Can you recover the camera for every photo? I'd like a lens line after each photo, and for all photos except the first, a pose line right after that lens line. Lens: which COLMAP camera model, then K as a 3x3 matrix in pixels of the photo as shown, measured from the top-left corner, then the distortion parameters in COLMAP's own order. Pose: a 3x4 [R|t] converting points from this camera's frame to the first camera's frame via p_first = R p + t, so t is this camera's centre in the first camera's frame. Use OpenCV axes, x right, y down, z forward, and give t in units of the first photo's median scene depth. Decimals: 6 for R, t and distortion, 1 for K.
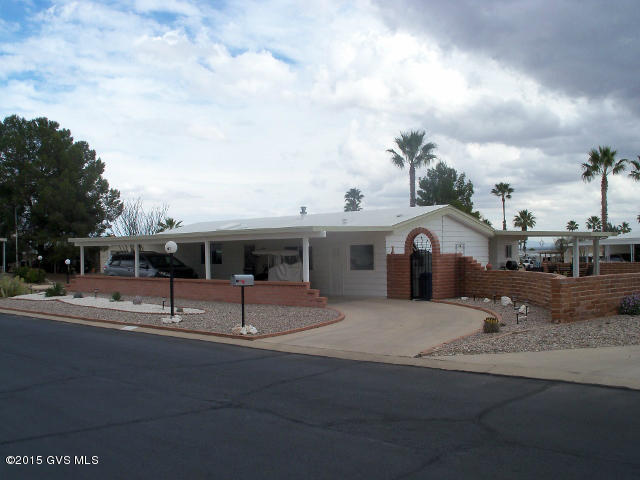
lens RADIAL K [[670.7, 0, 320.0], [0, 670.7, 240.0], [0, 0, 1]] dist [-0.281264, 0.309808]
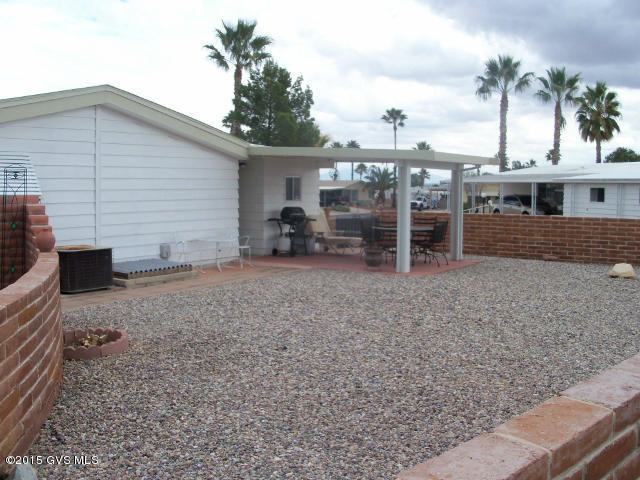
lens RADIAL K [[670.7, 0, 320.0], [0, 670.7, 240.0], [0, 0, 1]] dist [-0.281264, 0.309808]
pose [[0.991358, 0.007792, 0.130952, 0.148685], [-0.020994, 0.994792, 0.099742, 0.002513], [-0.129493, -0.101630, 0.986358, 0.289521]]
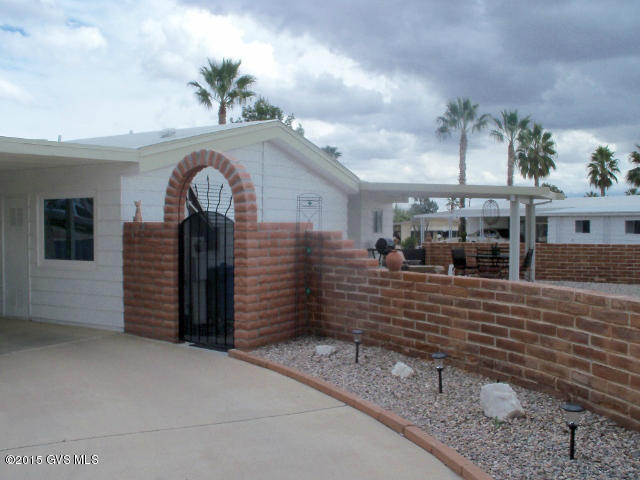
lens RADIAL K [[670.7, 0, 320.0], [0, 670.7, 240.0], [0, 0, 1]] dist [-0.281264, 0.309808]
pose [[0.962888, 0.008878, 0.269756, 0.051249], [-0.020864, 0.998917, 0.041596, 0.006277], [-0.269094, -0.045680, 0.962030, 0.282856]]
